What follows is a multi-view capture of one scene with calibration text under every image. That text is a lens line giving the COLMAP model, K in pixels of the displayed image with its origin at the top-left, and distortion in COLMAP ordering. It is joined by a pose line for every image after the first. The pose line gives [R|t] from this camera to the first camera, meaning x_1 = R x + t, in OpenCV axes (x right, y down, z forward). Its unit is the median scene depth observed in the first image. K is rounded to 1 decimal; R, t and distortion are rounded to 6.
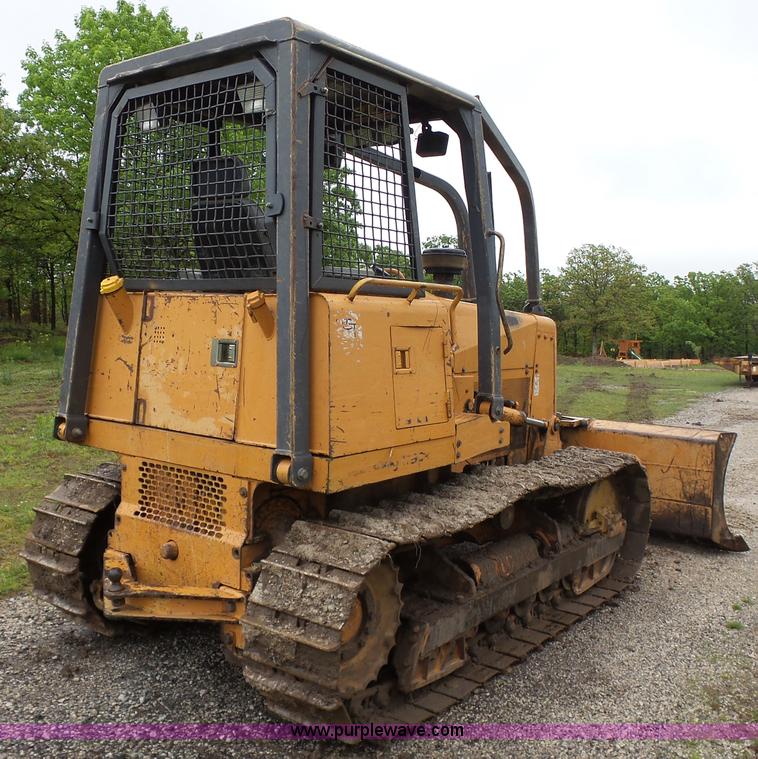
lens RADIAL K [[809.0, 0, 406.6], [0, 809.0, 352.7], [0, 0, 1]] dist [0.008792, 0.000000]
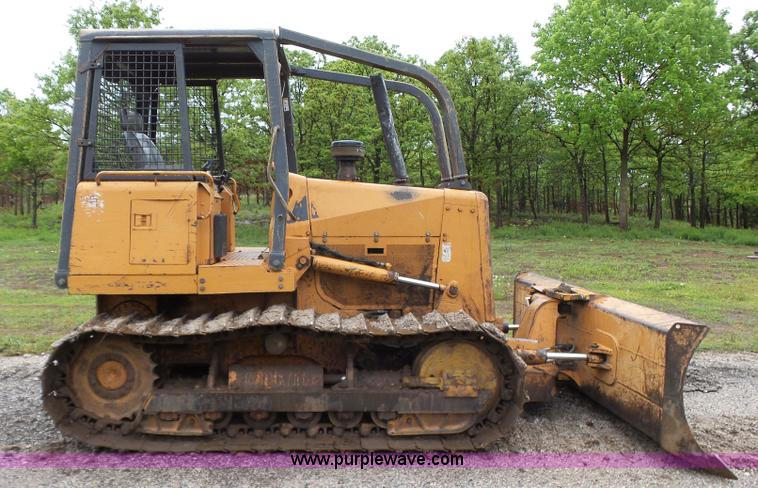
lens RADIAL K [[604.3, 0, 363.4], [0, 604.3, 230.2], [0, 0, 1]] dist [0.010938, 0.004182]
pose [[0.594721, 0.009441, -0.803877, 1.147064], [-0.018790, 0.999821, -0.002159, 0.019833], [0.803713, 0.016389, 0.594792, 0.612561]]
